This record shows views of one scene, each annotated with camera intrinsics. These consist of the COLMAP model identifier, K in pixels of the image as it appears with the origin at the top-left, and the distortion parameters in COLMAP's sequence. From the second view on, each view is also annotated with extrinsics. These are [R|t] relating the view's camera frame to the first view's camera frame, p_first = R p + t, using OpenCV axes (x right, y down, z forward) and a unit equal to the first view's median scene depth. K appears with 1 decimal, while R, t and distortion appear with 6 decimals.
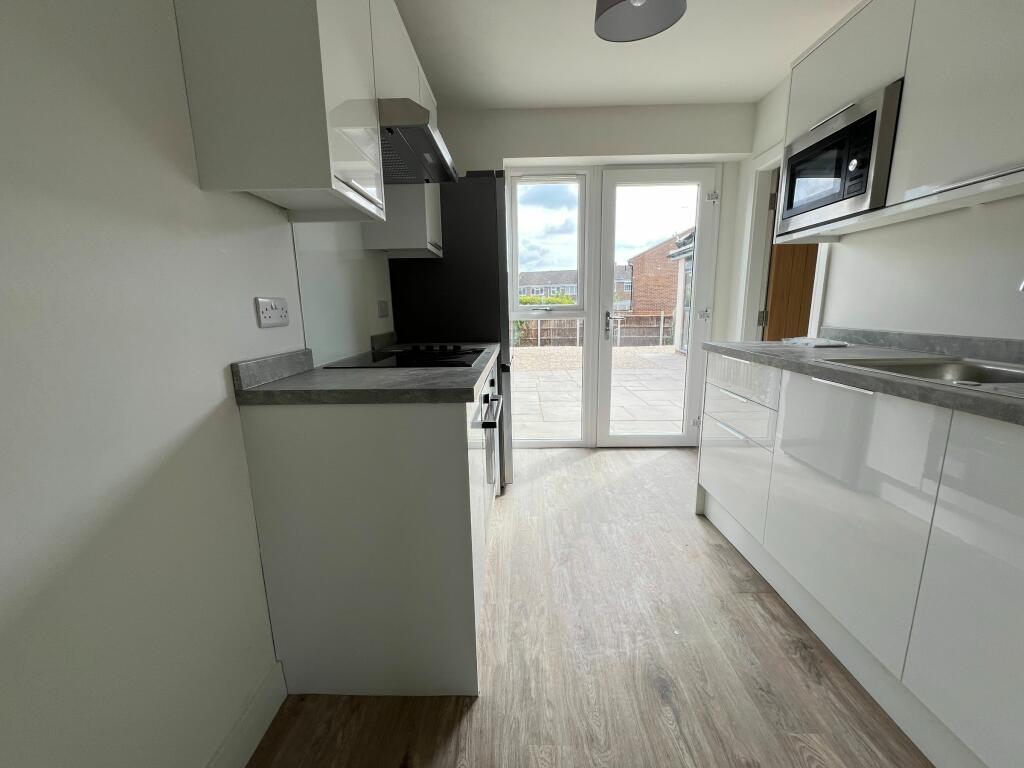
lens RADIAL K [[411.2, 0, 510.3], [0, 411.2, 382.4], [0, 0, 1]] dist [-0.003034, 0.001402]
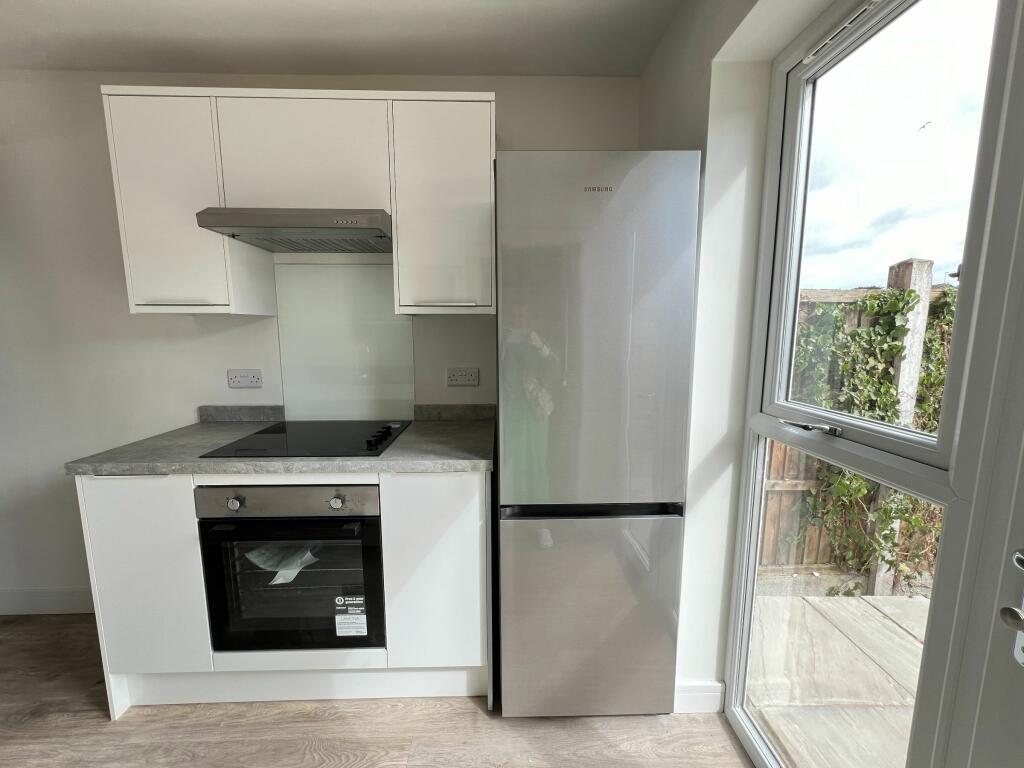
lens RADIAL K [[411.2, 0, 510.1], [0, 411.2, 386.0], [0, 0, 1]] dist [-0.003034, 0.001402]
pose [[0.054212, 0.149578, -0.987263, 0.589135], [-0.182970, 0.973464, 0.137440, -0.316980], [0.981623, 0.173189, 0.080142, 1.094770]]
